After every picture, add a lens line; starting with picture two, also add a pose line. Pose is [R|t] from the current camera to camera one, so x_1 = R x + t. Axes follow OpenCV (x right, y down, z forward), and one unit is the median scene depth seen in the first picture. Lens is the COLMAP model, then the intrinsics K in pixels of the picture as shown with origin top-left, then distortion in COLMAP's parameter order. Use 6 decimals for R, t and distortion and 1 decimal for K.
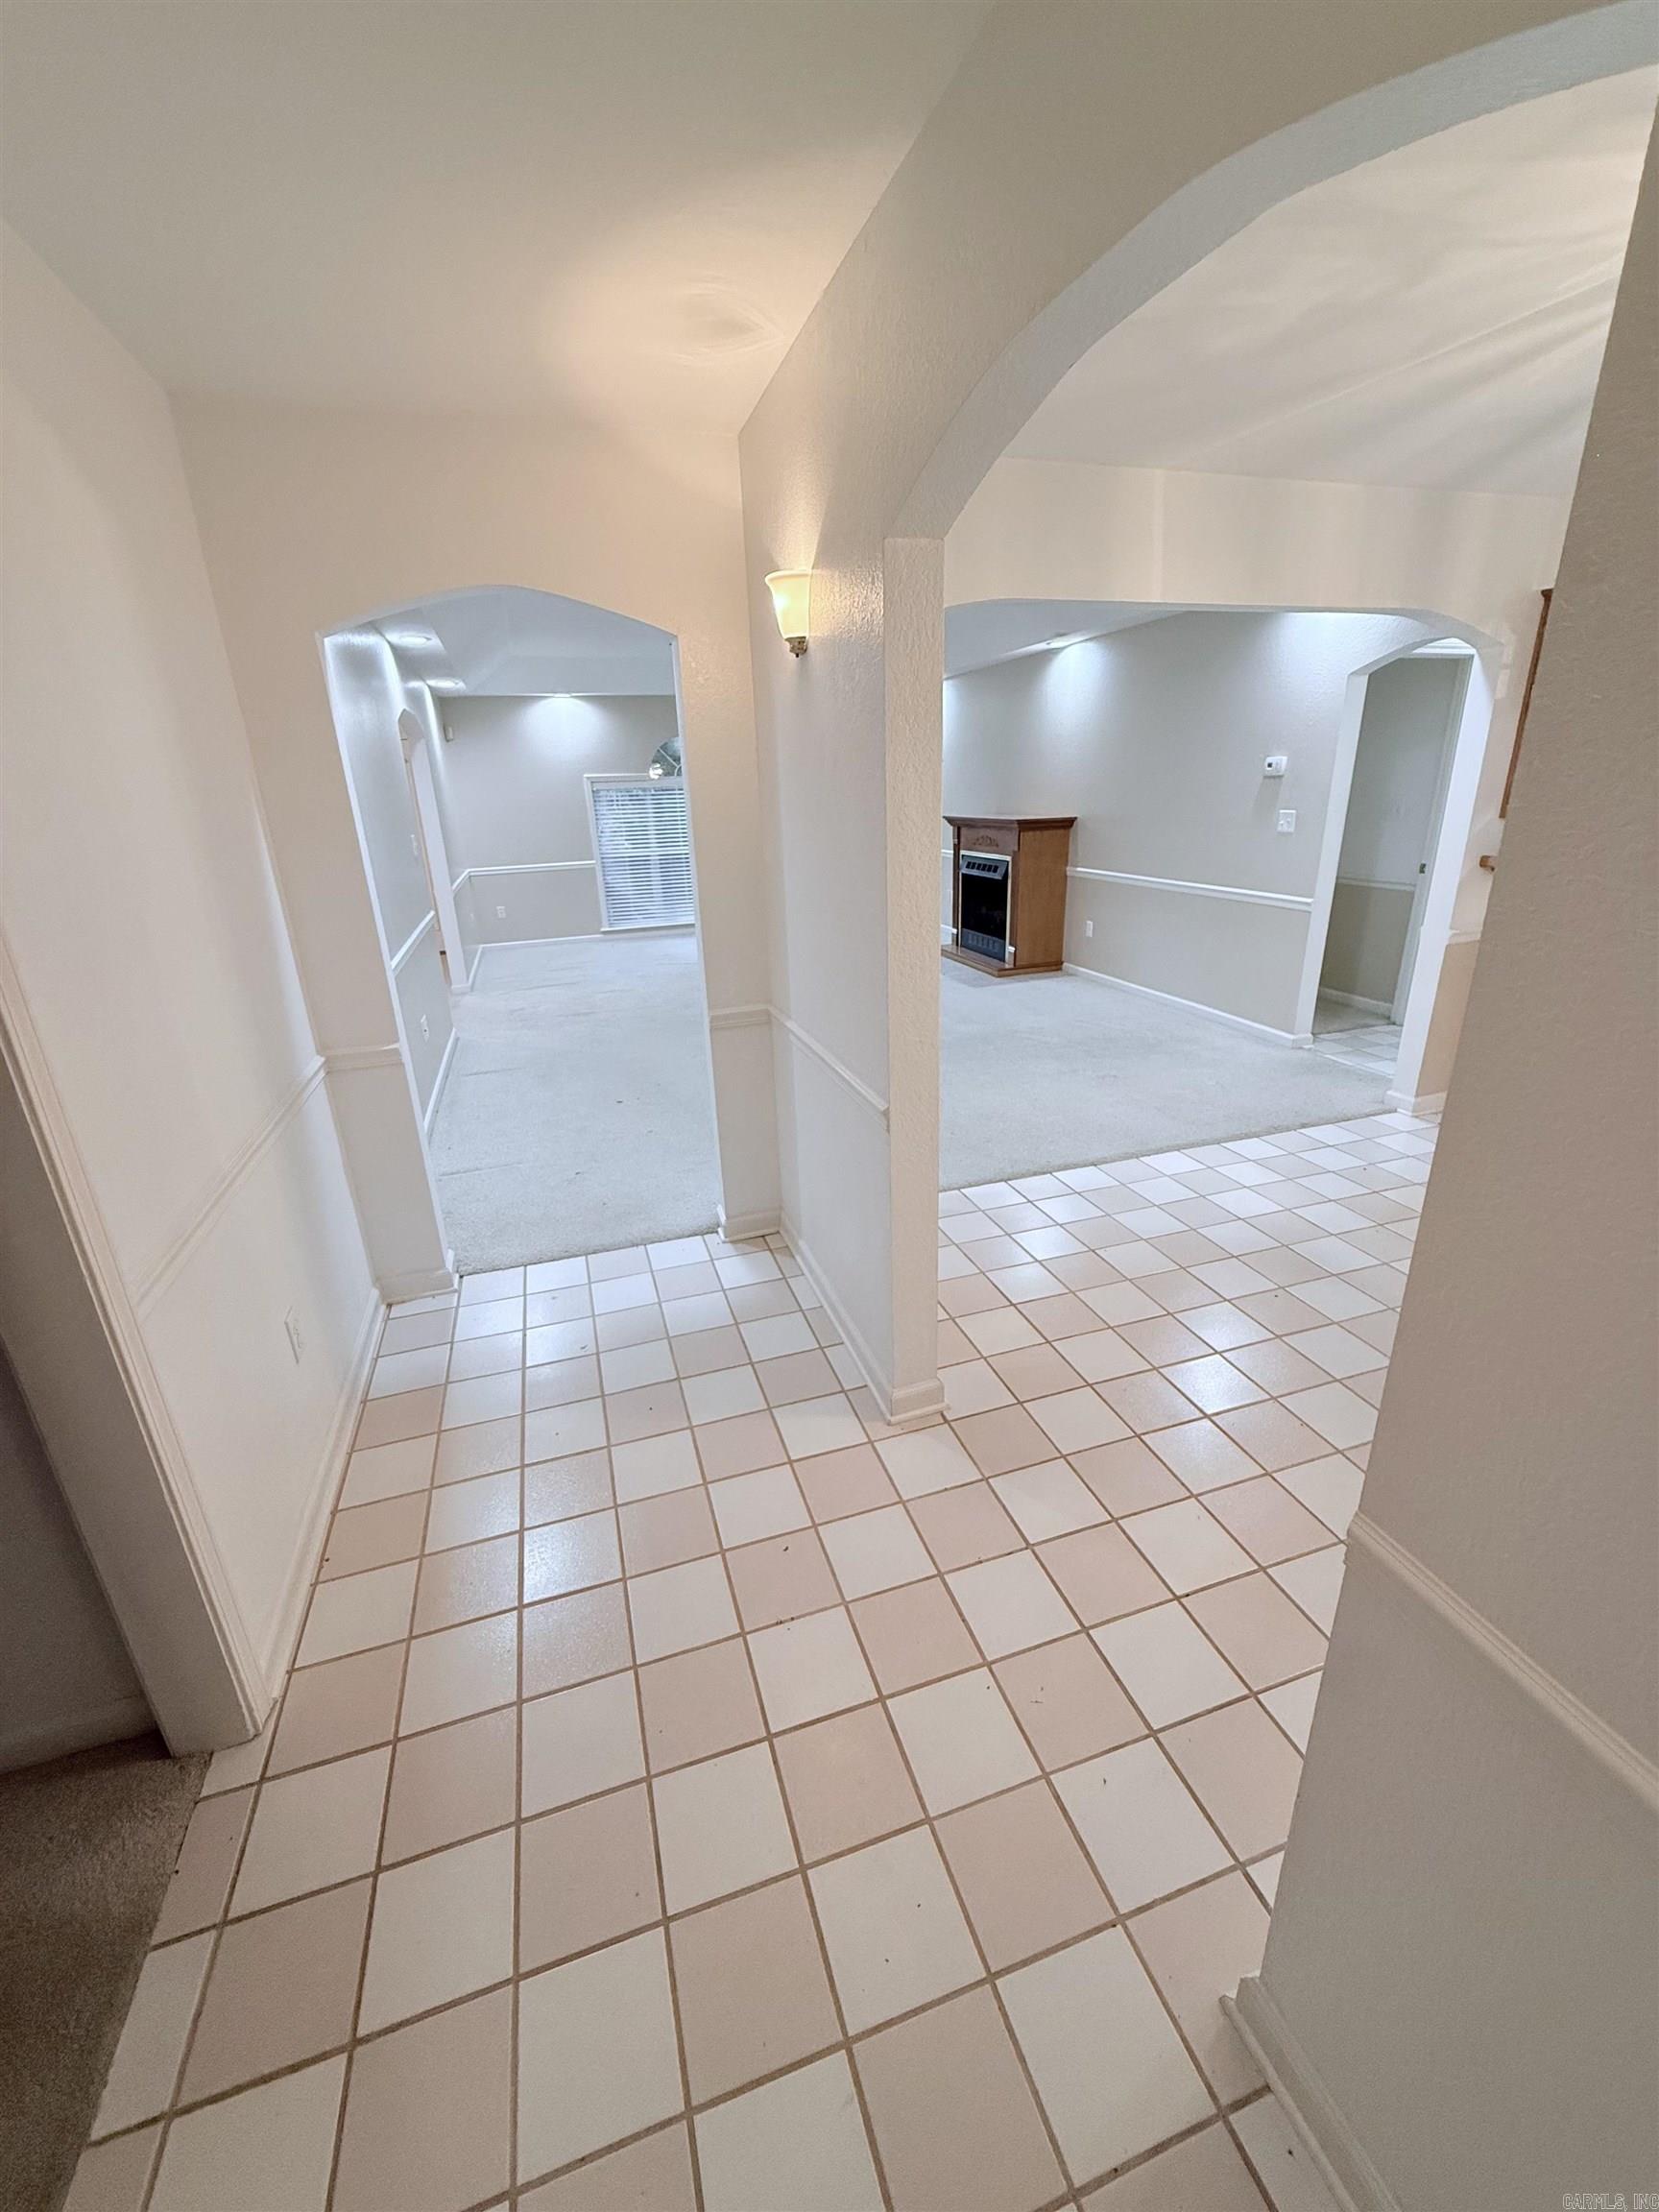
lens RADIAL K [[888.6, 0, 829.5], [0, 888.6, 1106.0], [0, 0, 1]] dist [0.000613, -0.000064]
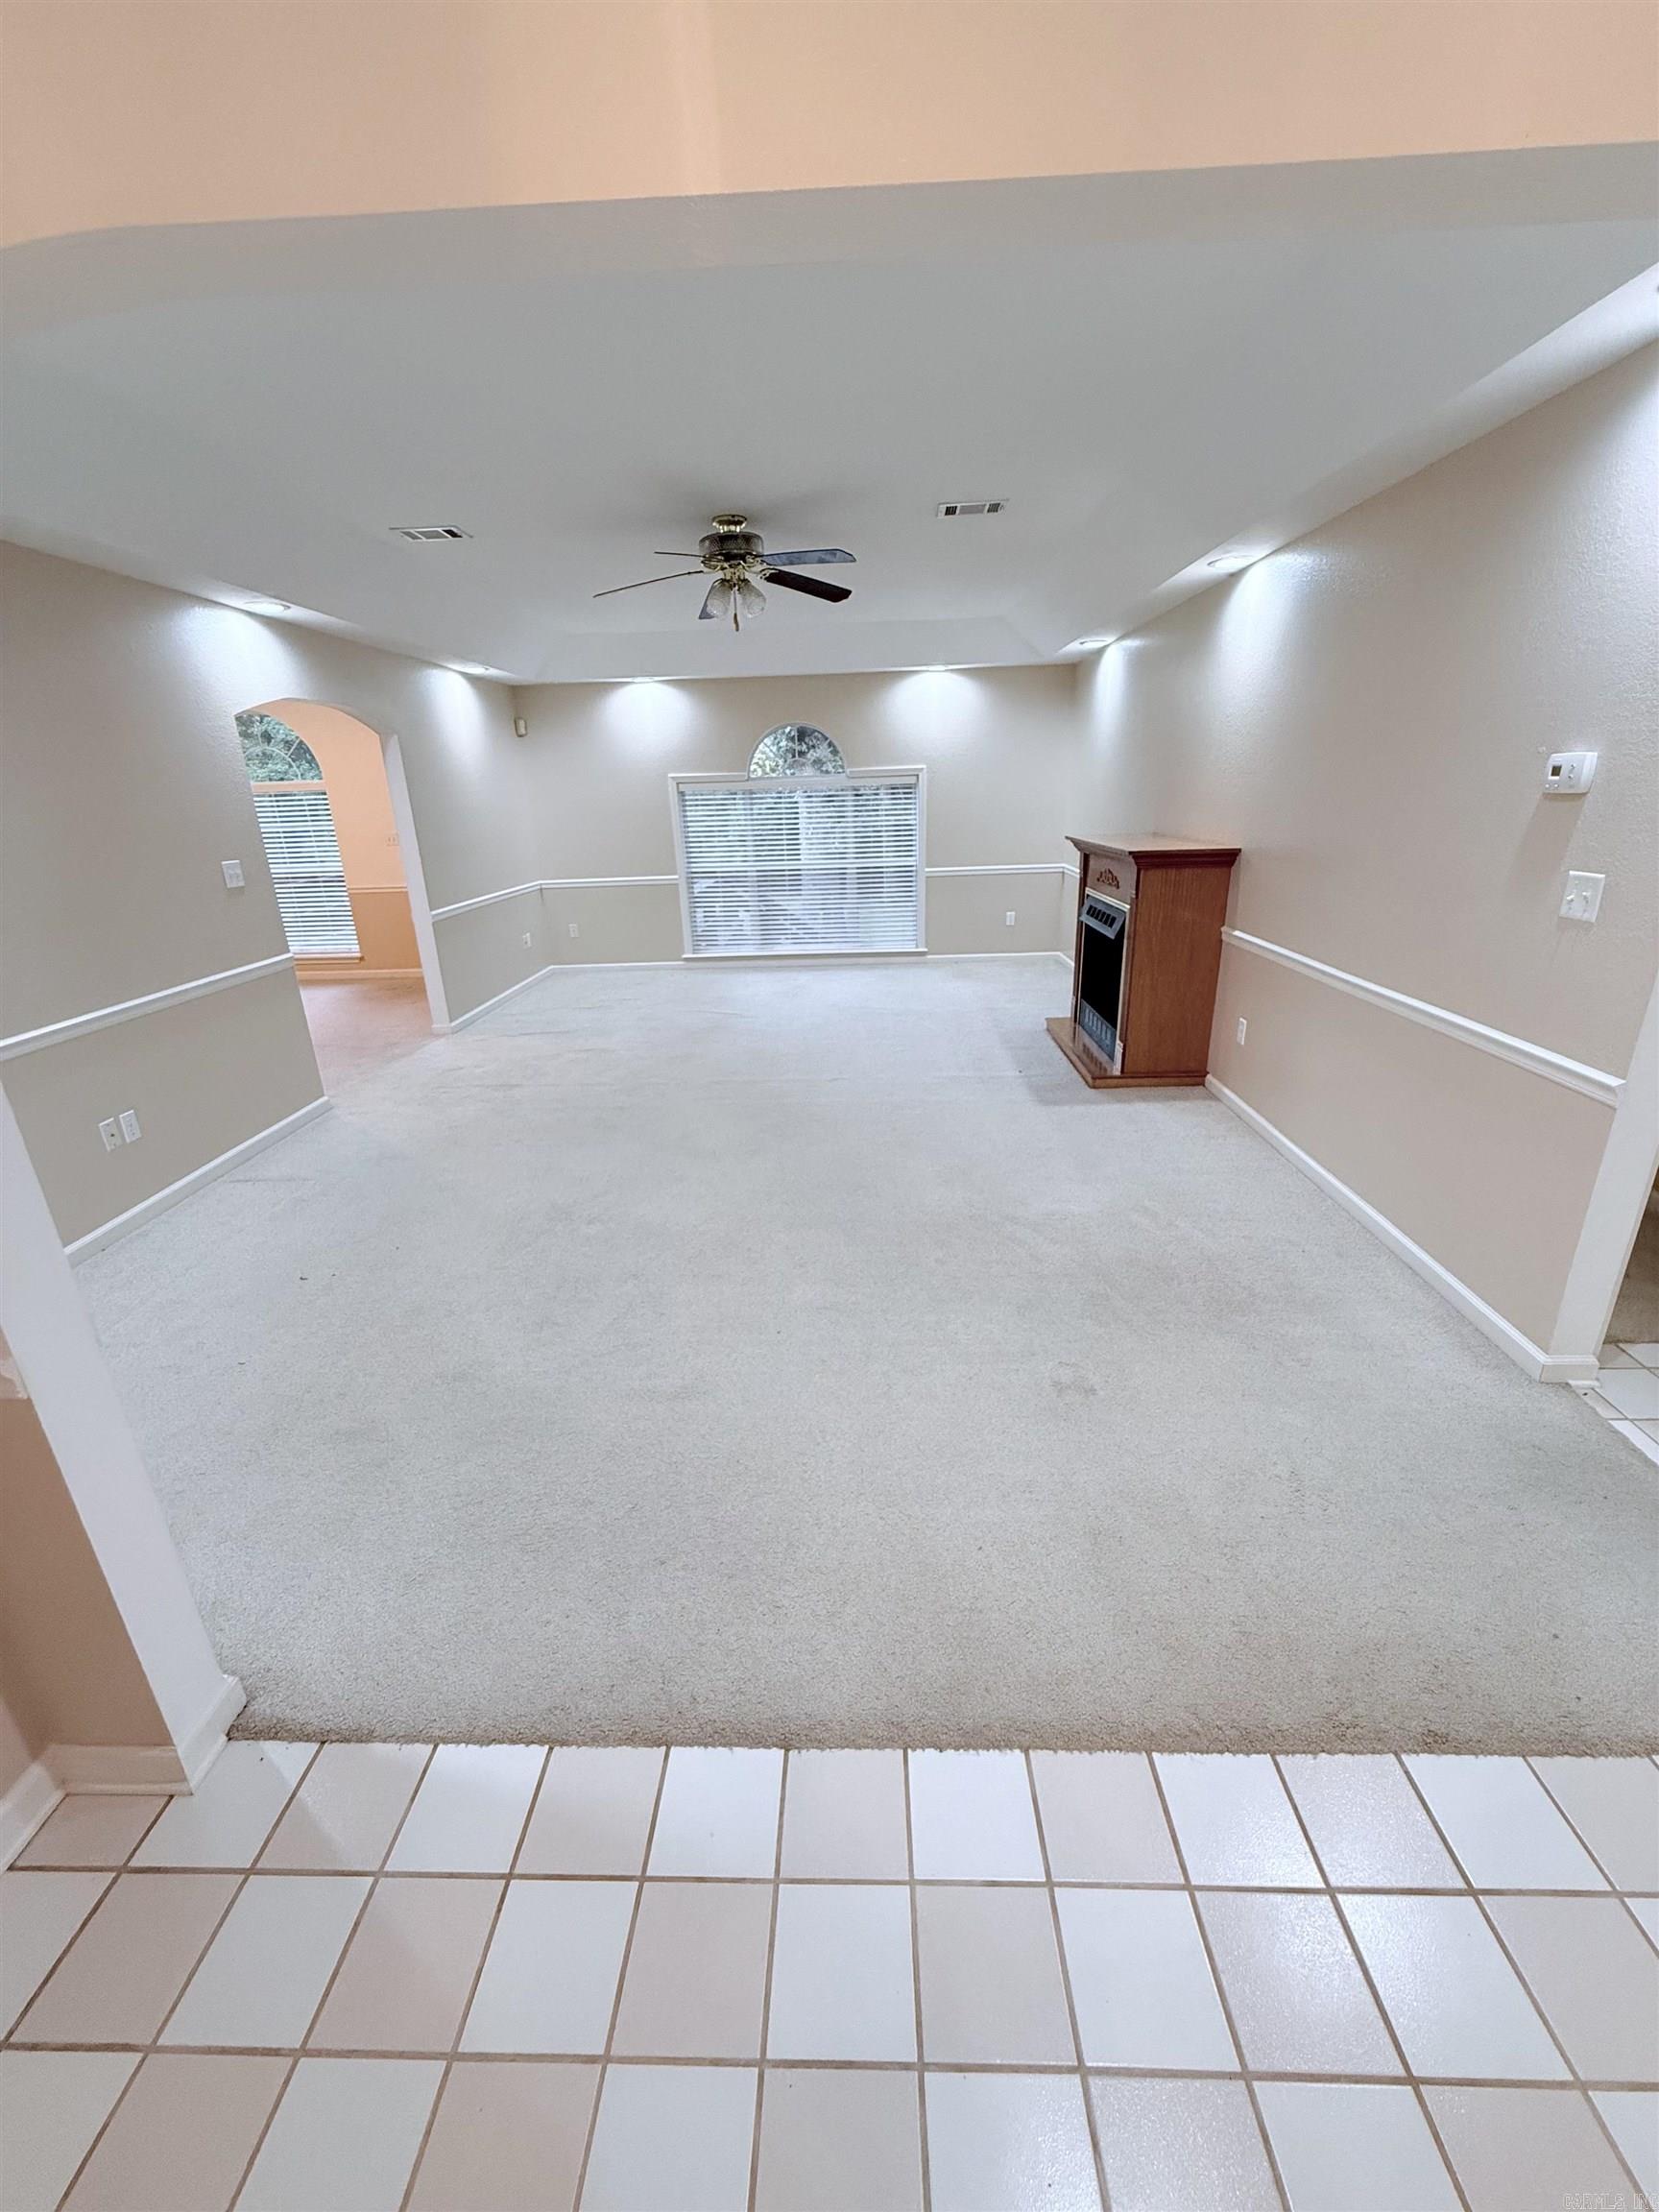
lens RADIAL K [[888.6, 0, 829.5], [0, 888.6, 1106.0], [0, 0, 1]] dist [0.000613, -0.000064]
pose [[0.942574, 0.118362, -0.312323, 0.213061], [-0.115804, 0.992911, 0.026794, -0.126336], [0.313280, 0.010913, 0.949598, 0.314657]]
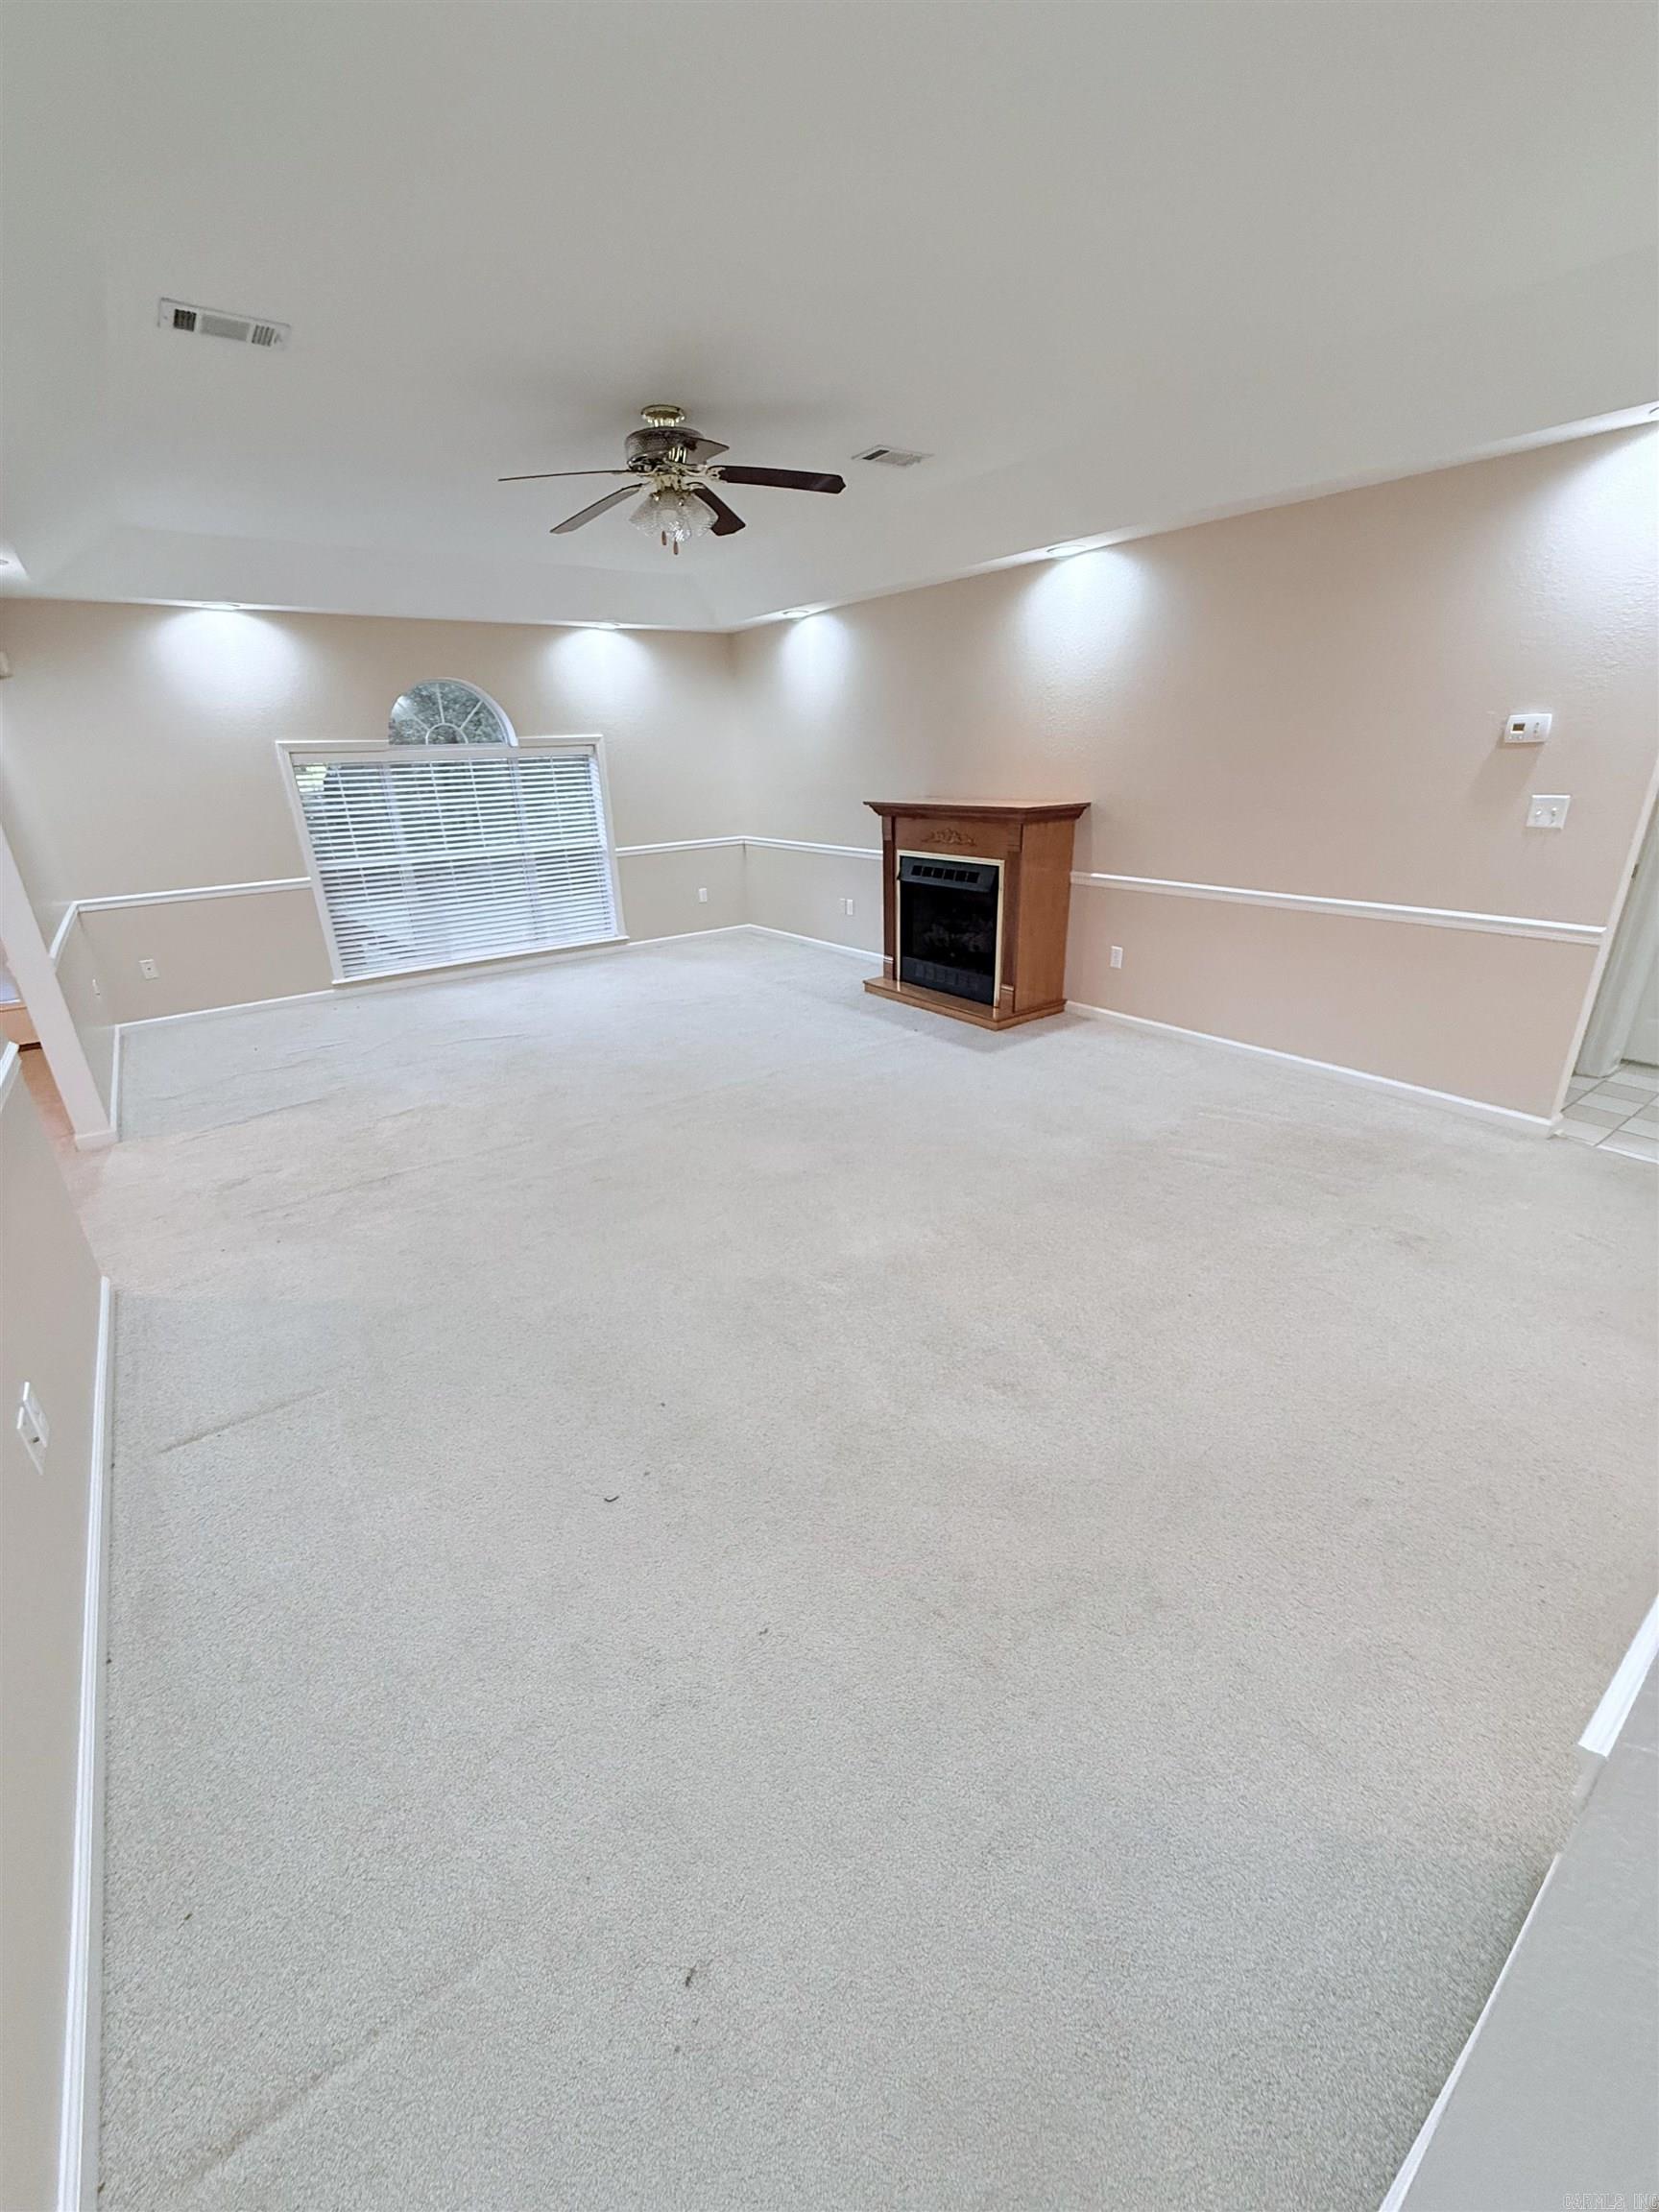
lens RADIAL K [[888.6, 0, 829.5], [0, 888.6, 1106.0], [0, 0, 1]] dist [0.000613, -0.000064]
pose [[0.947142, -0.115085, 0.299461, -0.156891], [0.107933, 0.993338, 0.040375, -0.127633], [-0.302112, -0.005919, 0.953254, 0.360419]]
